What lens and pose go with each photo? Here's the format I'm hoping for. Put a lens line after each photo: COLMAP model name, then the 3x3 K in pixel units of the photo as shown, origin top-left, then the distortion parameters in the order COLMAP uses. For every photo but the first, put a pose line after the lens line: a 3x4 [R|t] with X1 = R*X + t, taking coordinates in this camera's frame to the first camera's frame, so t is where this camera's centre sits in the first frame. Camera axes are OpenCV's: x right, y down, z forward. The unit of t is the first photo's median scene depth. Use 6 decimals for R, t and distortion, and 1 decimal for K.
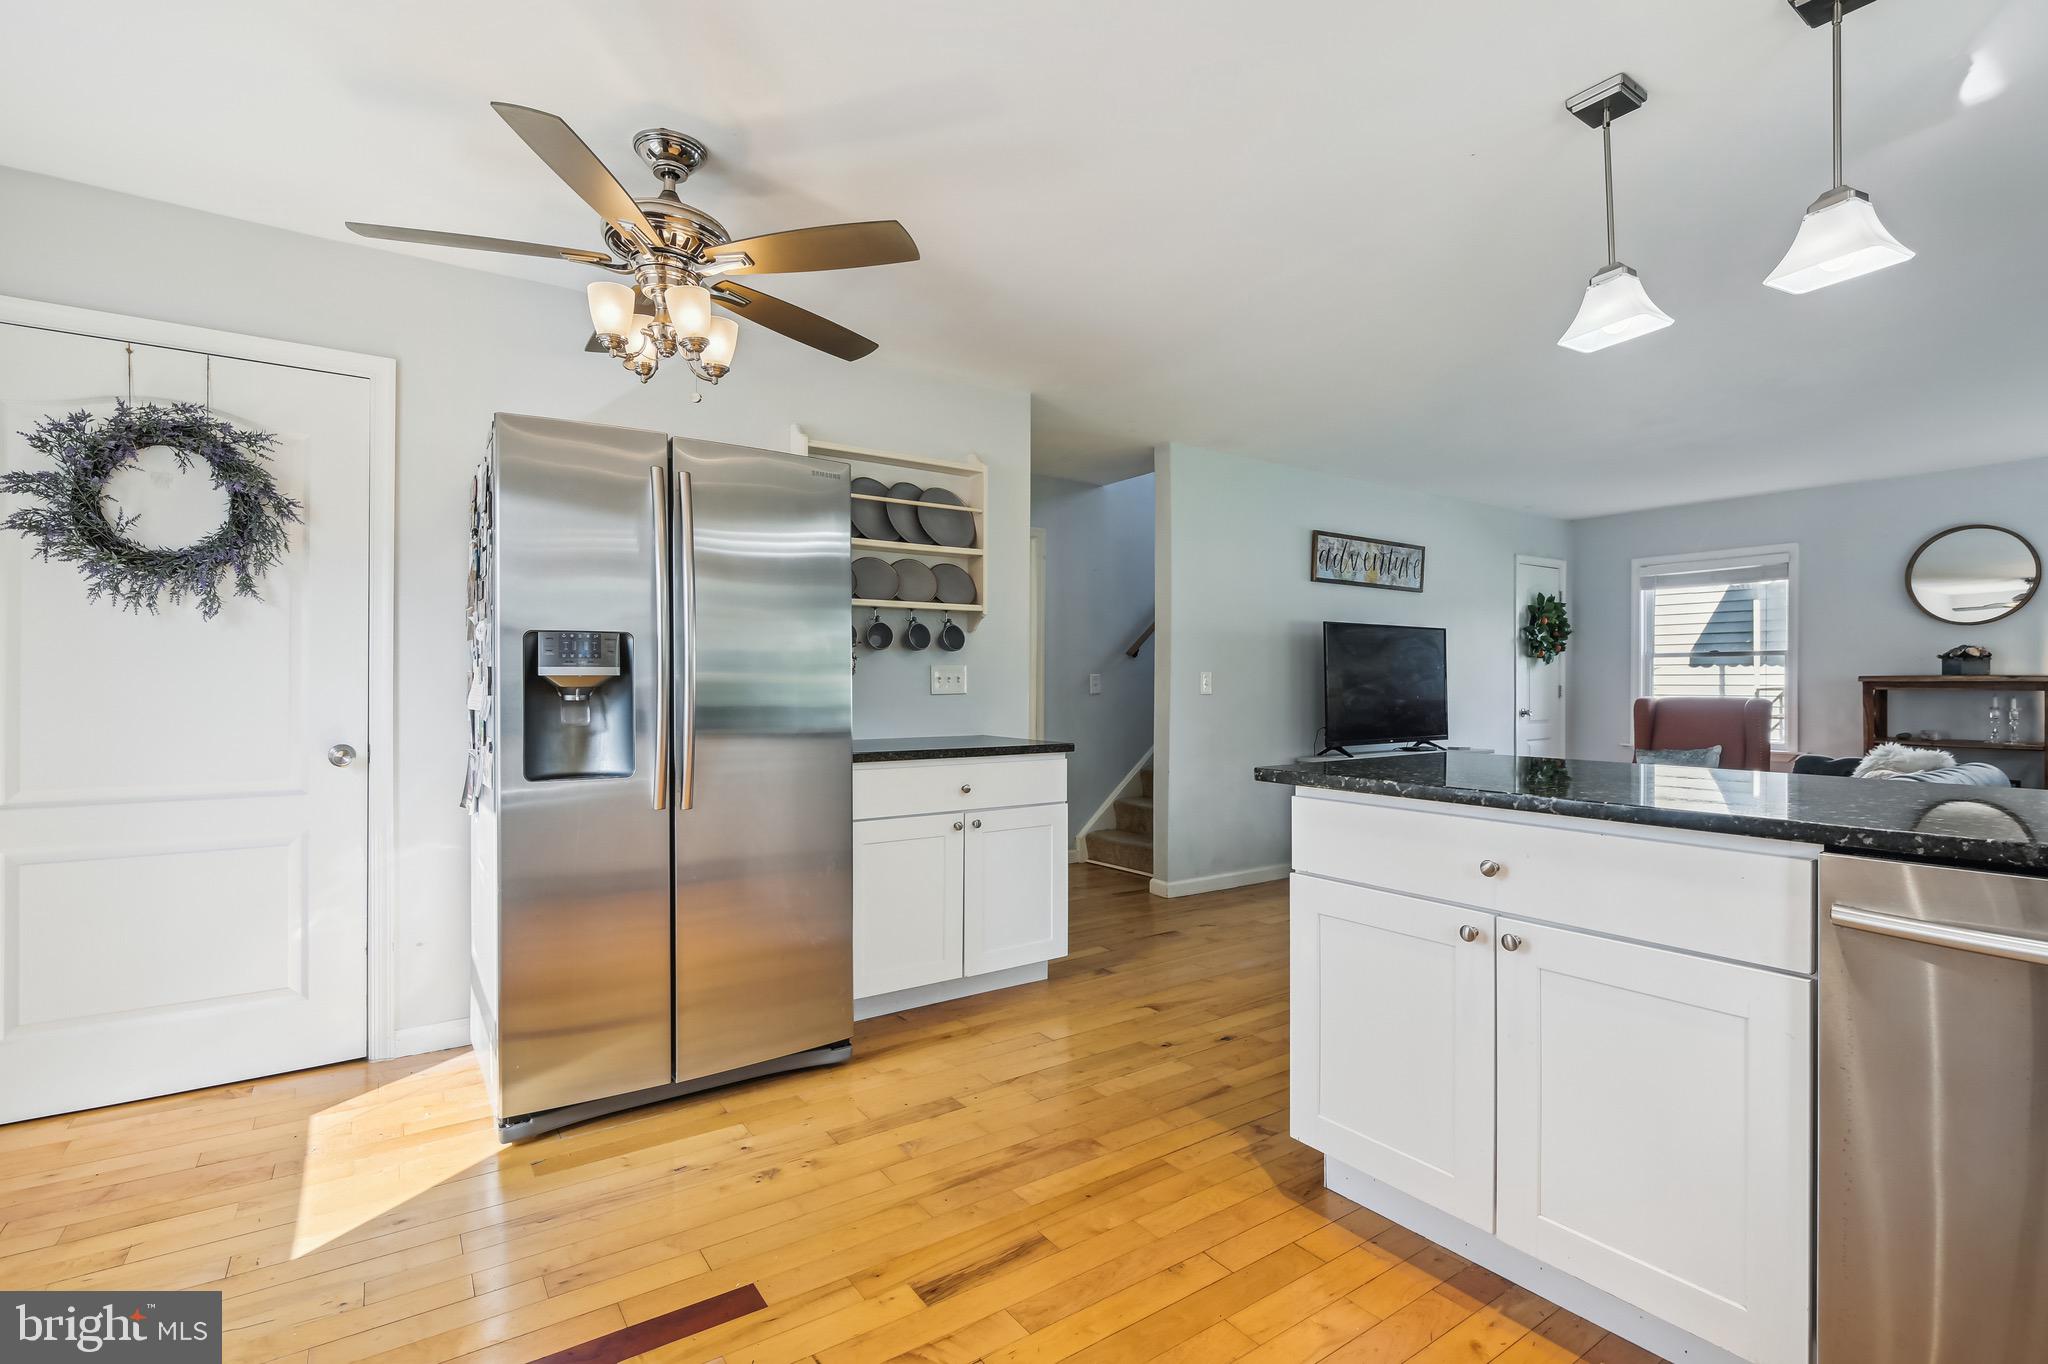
lens RADIAL K [[937.5, 0, 1046.6], [0, 937.5, 681.7], [0, 0, 1]] dist [-0.005941, -0.000917]
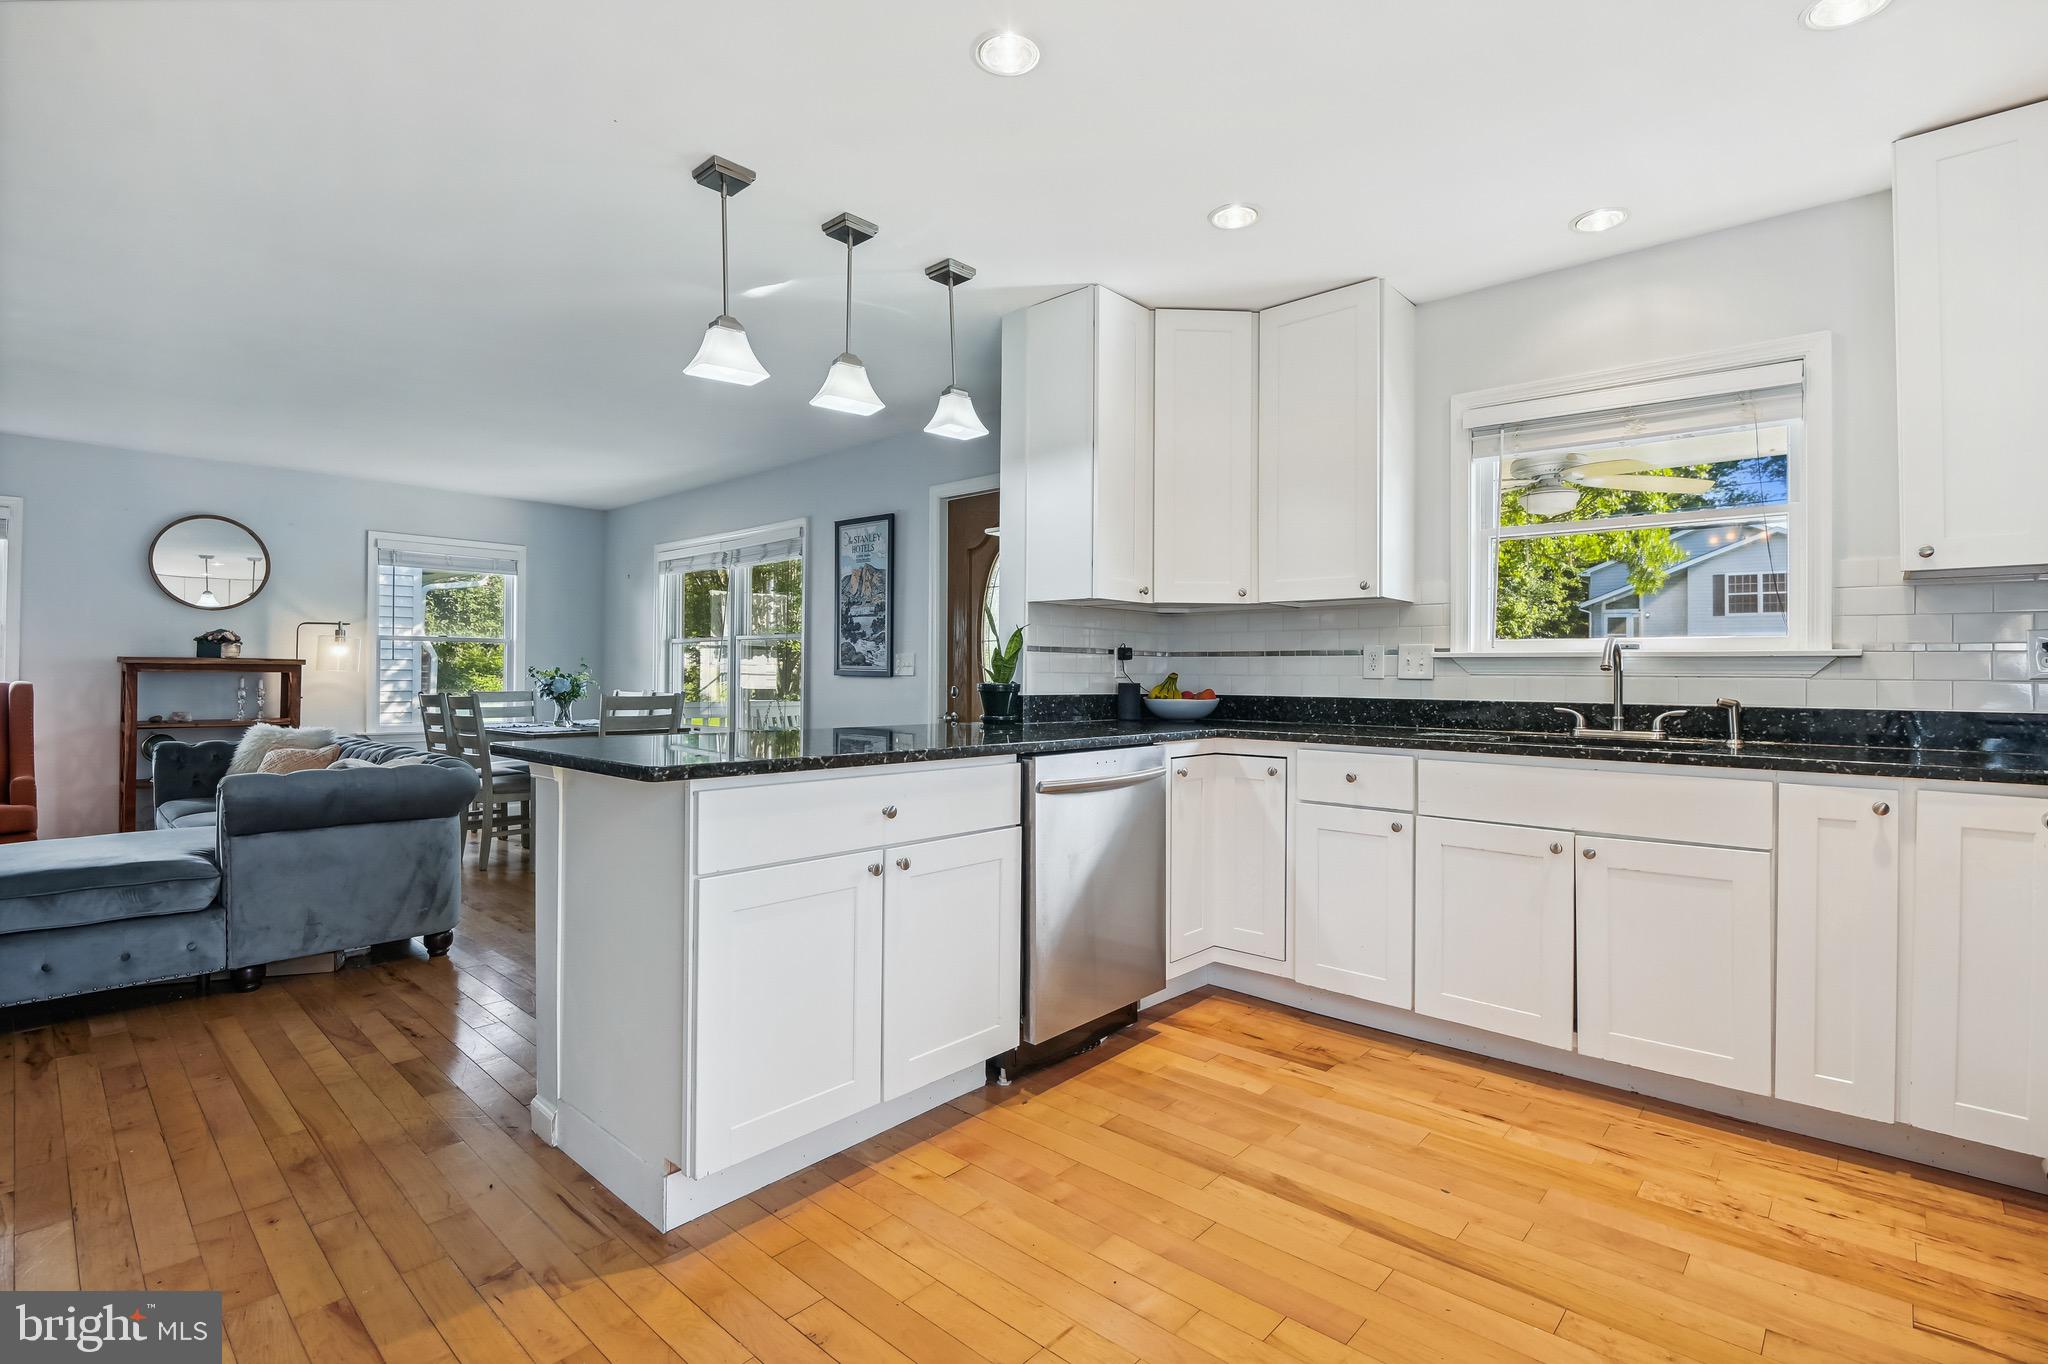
lens RADIAL K [[947.7, 0, 1032.7], [0, 947.7, 669.6], [0, 0, 1]] dist [-0.005150, -0.008059]
pose [[-0.213455, 0.003034, 0.976948, -0.232220], [-0.009126, 0.999945, -0.005100, 0.003243], [-0.976910, -0.010004, -0.213416, 0.306029]]
